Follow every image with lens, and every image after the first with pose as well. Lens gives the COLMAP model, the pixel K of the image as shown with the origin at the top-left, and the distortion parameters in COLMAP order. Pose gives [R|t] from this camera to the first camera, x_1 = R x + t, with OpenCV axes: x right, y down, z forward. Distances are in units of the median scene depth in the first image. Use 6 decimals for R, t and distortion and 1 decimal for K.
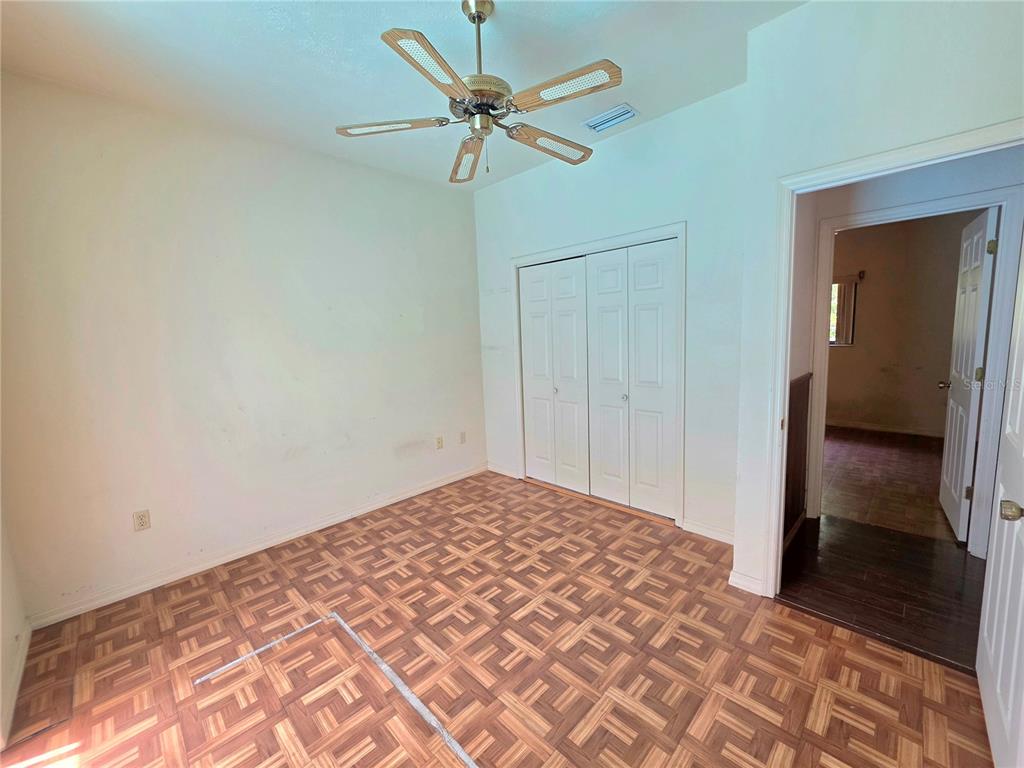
lens RADIAL K [[412.8, 0, 515.0], [0, 412.8, 381.8], [0, 0, 1]] dist [-0.000254, 0.000023]
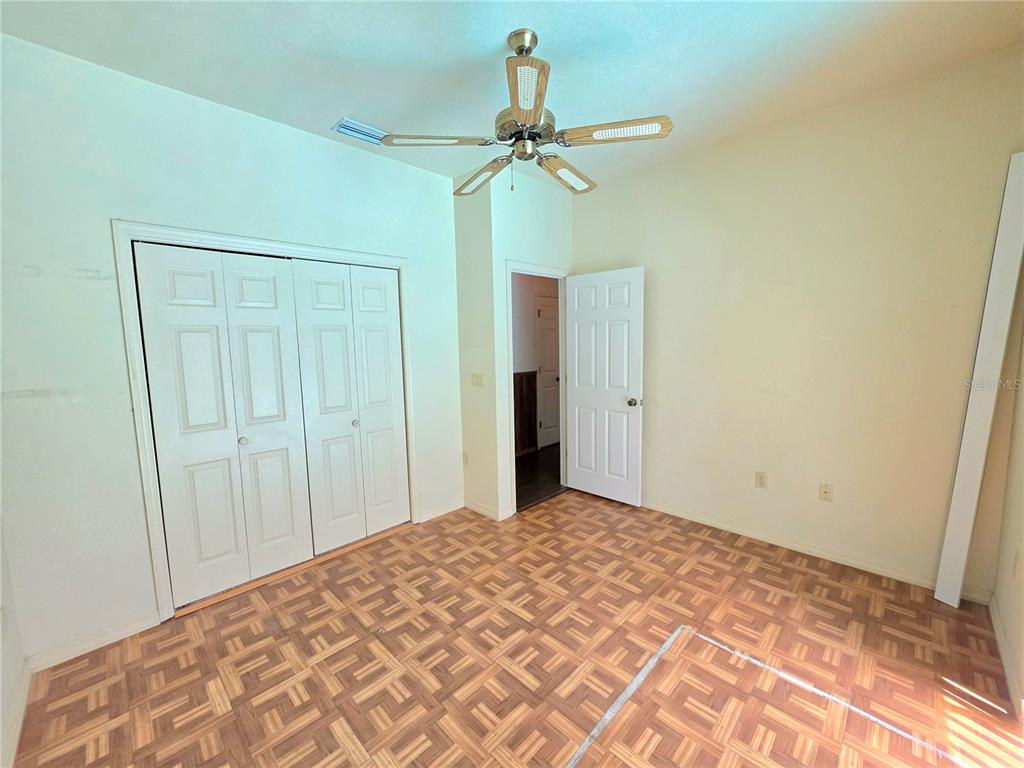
lens RADIAL K [[412.8, 0, 515.0], [0, 412.8, 381.8], [0, 0, 1]] dist [-0.000254, 0.000023]
pose [[-0.003336, -0.061246, 0.998117, -0.859140], [0.144183, 0.987664, 0.061086, -0.077165], [-0.989545, 0.144115, 0.005535, 0.808101]]
